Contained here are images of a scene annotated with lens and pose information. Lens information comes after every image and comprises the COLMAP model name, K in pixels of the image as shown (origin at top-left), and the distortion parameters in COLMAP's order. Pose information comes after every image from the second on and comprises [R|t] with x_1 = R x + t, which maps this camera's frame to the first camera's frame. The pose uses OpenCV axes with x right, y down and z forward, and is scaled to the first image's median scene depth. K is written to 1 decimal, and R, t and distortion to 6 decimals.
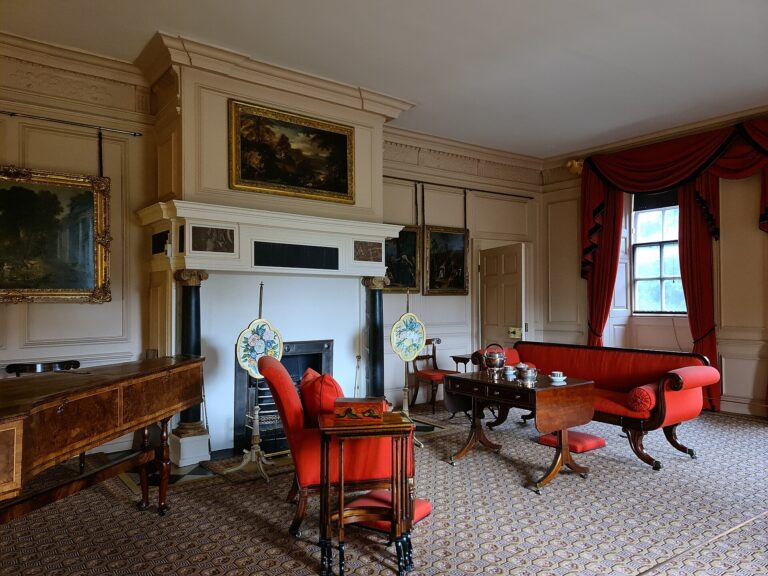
lens RADIAL K [[566.5, 0, 380.1], [0, 566.5, 291.4], [0, 0, 1]] dist [0.023035, -0.003714]
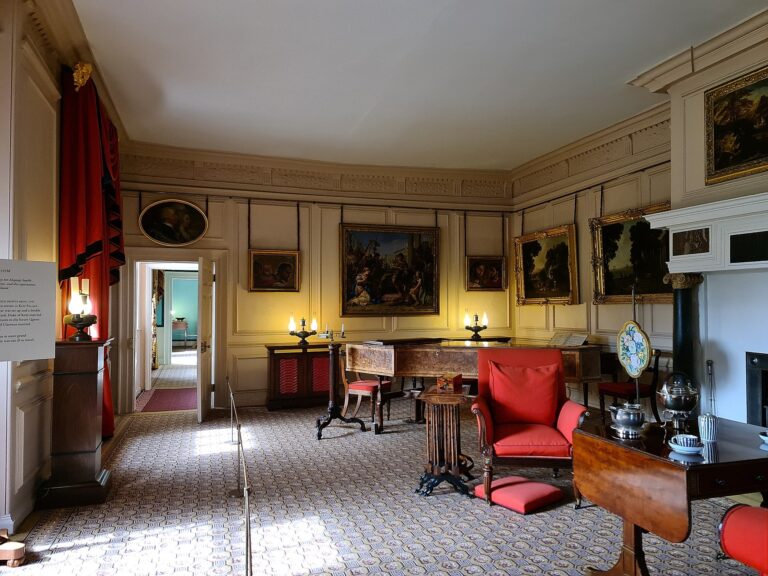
lens RADIAL K [[566.5, 0, 381.3], [0, 566.5, 289.3], [0, 0, 1]] dist [0.023035, -0.003714]
pose [[-0.348599, -0.015528, -0.937143, 0.837975], [0.030331, 0.999152, -0.027838, 0.004130], [0.936781, -0.038129, -0.347832, 0.827012]]
